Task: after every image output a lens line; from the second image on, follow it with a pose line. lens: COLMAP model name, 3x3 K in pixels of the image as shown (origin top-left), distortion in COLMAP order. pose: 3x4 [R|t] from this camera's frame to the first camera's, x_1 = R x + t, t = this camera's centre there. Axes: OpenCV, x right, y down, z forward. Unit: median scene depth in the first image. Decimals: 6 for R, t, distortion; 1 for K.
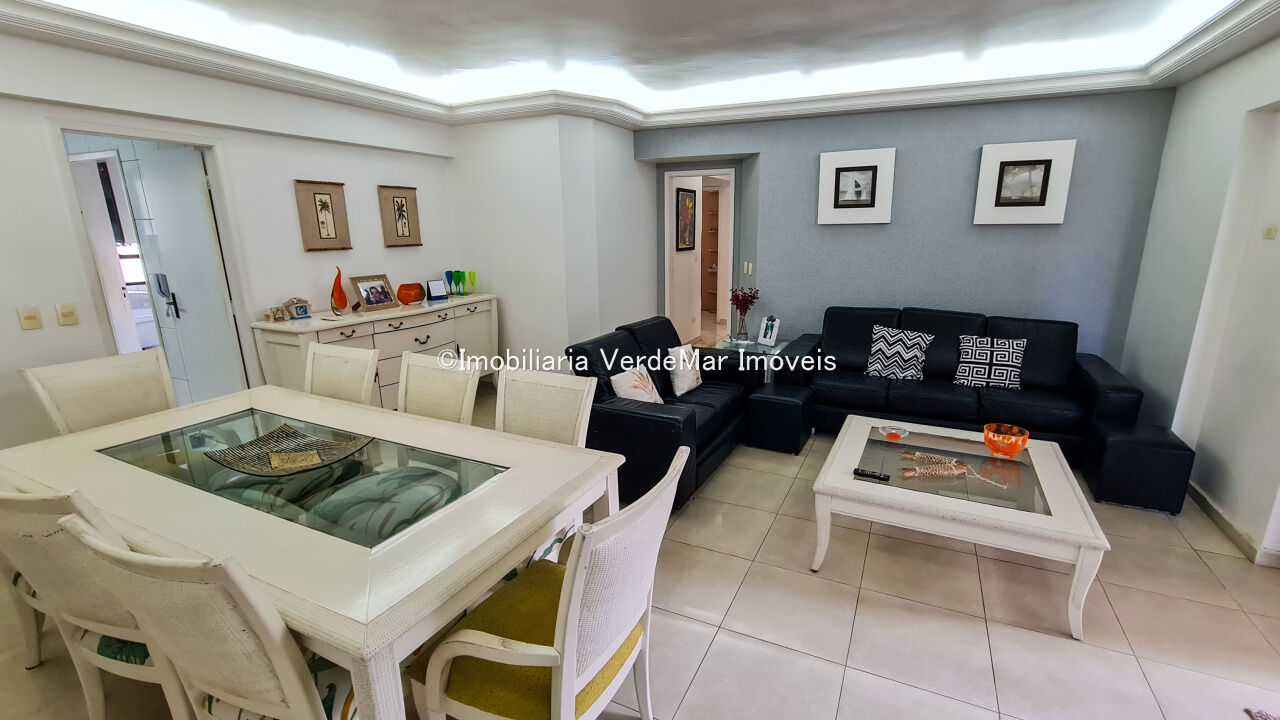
lens RADIAL K [[545.3, 0, 670.4], [0, 545.3, 354.1], [0, 0, 1]] dist [0.000680, -0.000110]
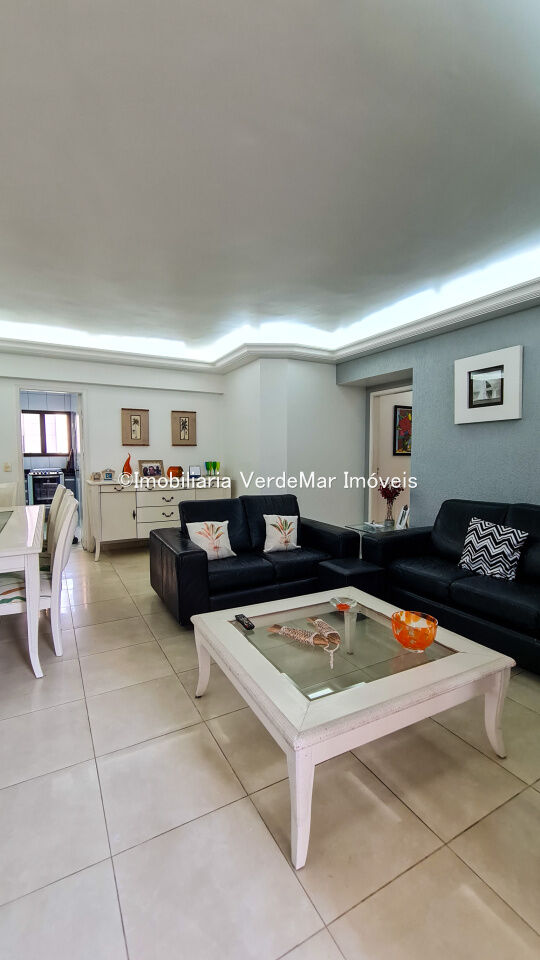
lens RADIAL K [[404.5, 0, 273.7], [0, 404.5, 479.3], [0, 0, 1]] dist [-0.002252, 0.000262]
pose [[0.806921, 0.042142, -0.589153, 0.526749], [-0.139152, 0.982940, -0.120277, 0.017777], [0.574033, 0.179036, 0.799019, 0.201132]]
